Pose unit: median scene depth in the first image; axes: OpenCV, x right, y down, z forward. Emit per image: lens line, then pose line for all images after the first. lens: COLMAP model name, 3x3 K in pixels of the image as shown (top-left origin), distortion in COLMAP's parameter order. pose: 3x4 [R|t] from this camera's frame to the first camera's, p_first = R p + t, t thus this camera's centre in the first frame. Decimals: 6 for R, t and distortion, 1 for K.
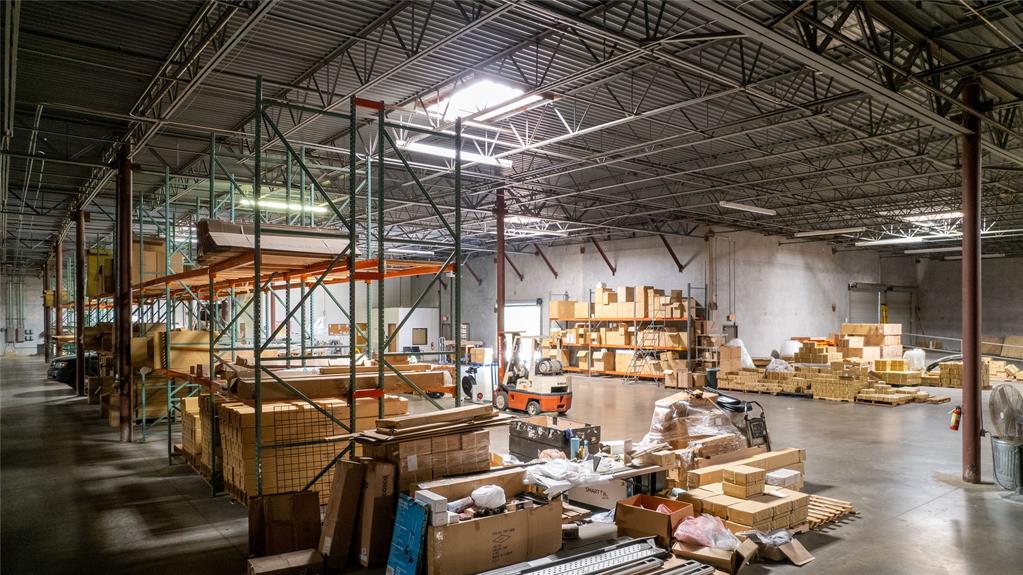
lens RADIAL K [[663.7, 0, 507.3], [0, 663.7, 296.5], [0, 0, 1]] dist [-0.083576, 0.070416]
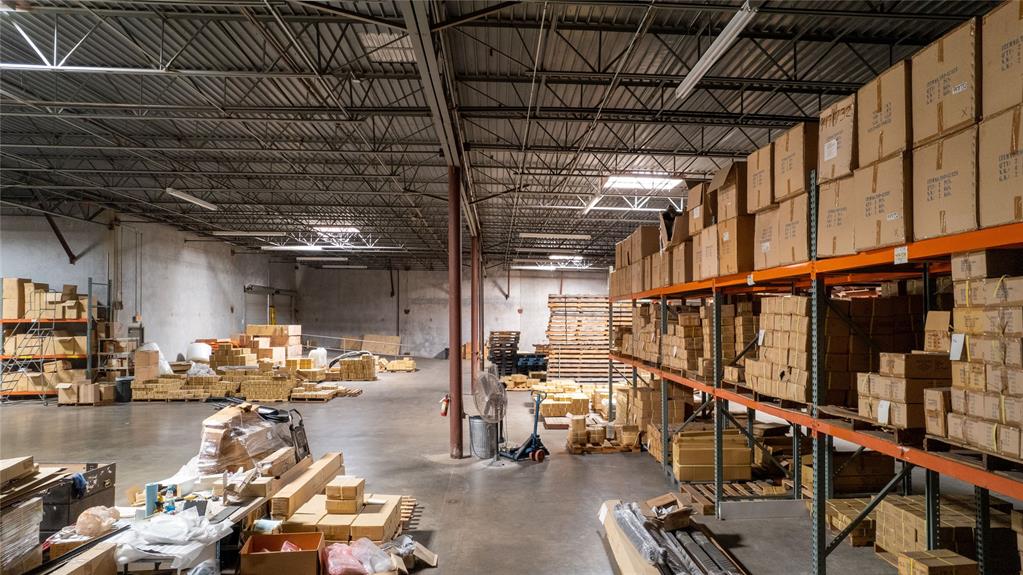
lens RADIAL K [[663.7, 0, 519.2], [0, 663.7, 280.9], [0, 0, 1]] dist [-0.083576, 0.070416]
pose [[0.581496, 0.045505, 0.812276, -0.077801], [-0.024604, 0.998961, -0.038350, 0.002209], [-0.813177, 0.002314, 0.582012, 0.074484]]
